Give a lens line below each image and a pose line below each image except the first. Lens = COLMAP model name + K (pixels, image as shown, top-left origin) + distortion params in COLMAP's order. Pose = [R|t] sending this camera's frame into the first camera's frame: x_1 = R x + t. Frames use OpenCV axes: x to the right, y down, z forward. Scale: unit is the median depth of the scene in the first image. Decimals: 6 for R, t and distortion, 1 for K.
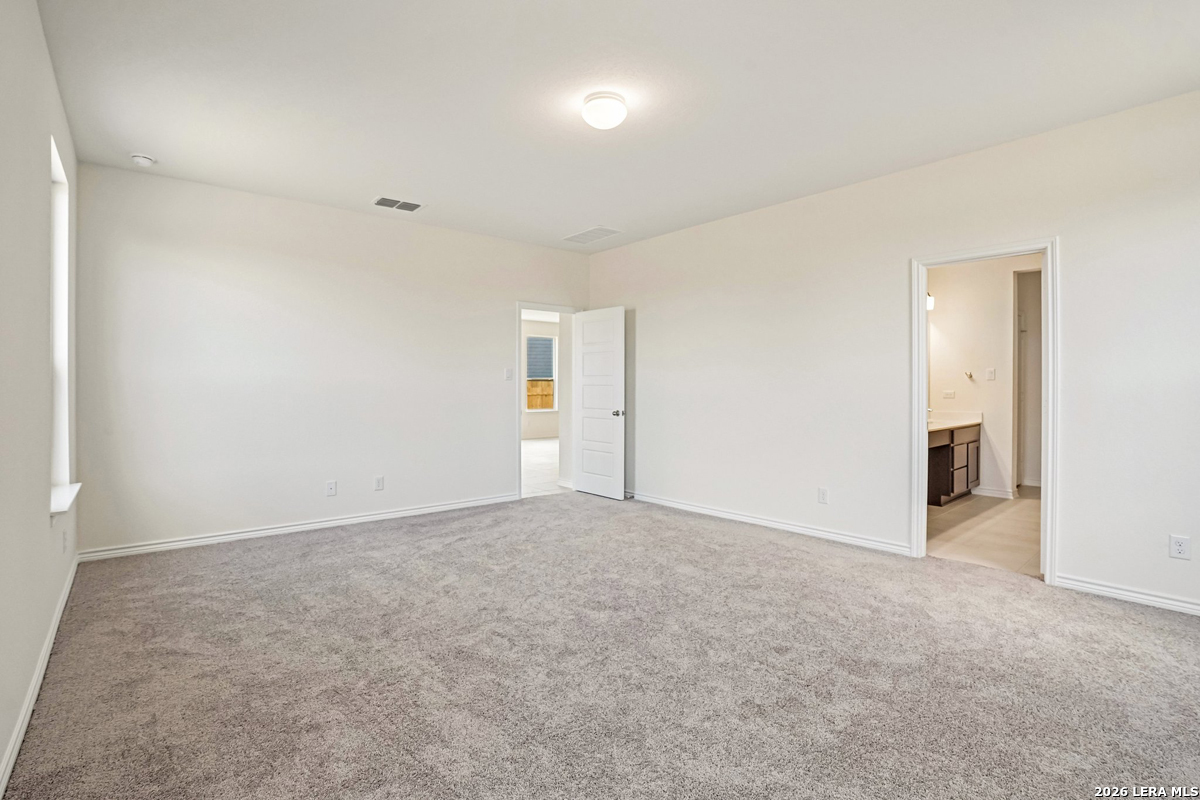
lens RADIAL K [[562.5, 0, 593.0], [0, 562.5, 394.4], [0, 0, 1]] dist [-0.028404, 0.004795]
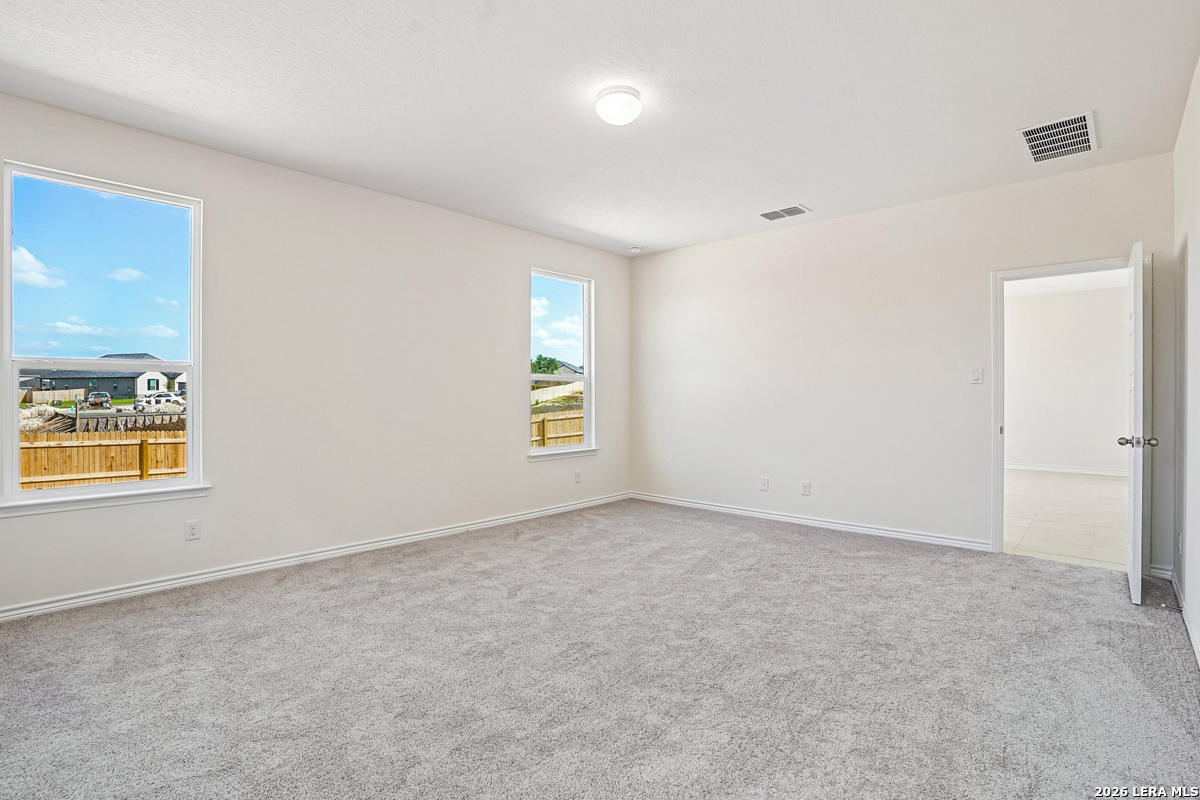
lens RADIAL K [[562.5, 0, 595.0], [0, 562.5, 400.3], [0, 0, 1]] dist [-0.028404, 0.004795]
pose [[0.157462, 0.010037, -0.987474, 0.690261], [-0.014670, 0.999862, 0.007824, -0.002844], [0.987416, 0.013254, 0.157587, 0.578157]]
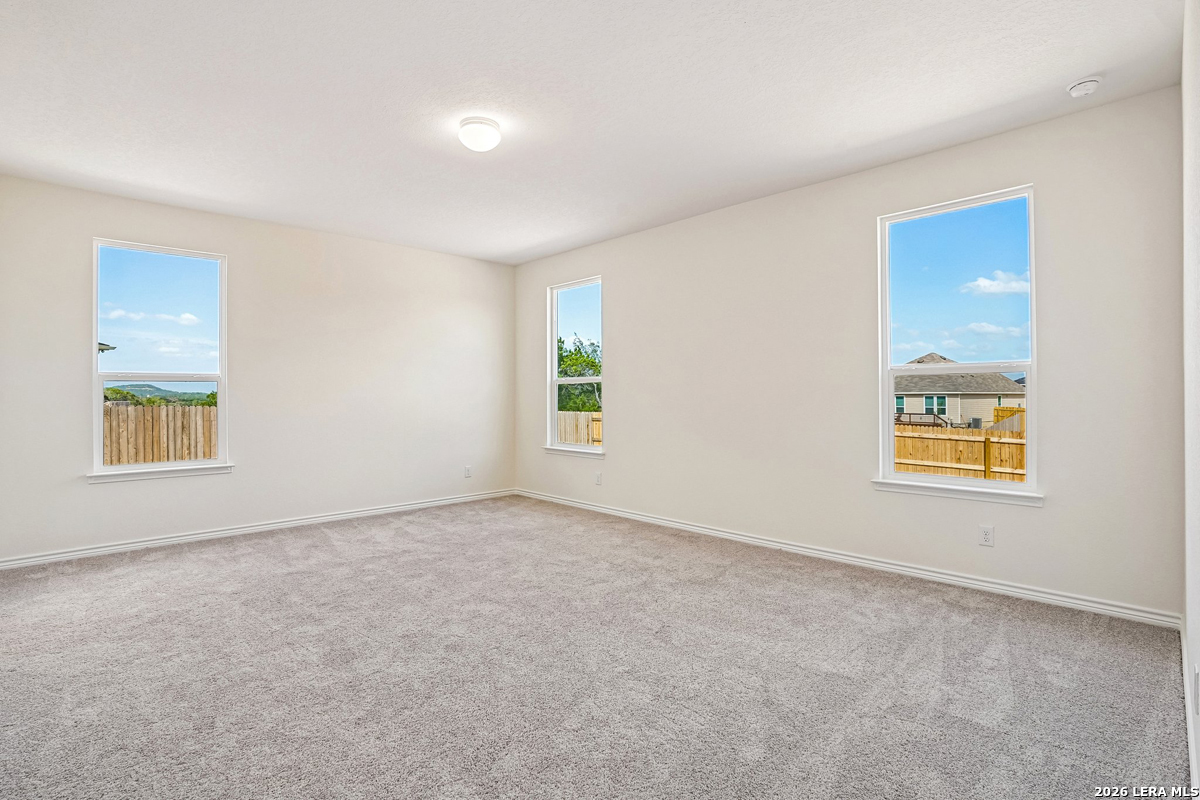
lens RADIAL K [[562.5, 0, 596.9], [0, 562.5, 396.3], [0, 0, 1]] dist [-0.028404, 0.004795]
pose [[-0.998804, 0.004870, -0.048655, -0.110793], [0.004406, 0.999944, 0.009645, -0.004329], [0.048699, 0.009419, -0.998769, 1.484018]]
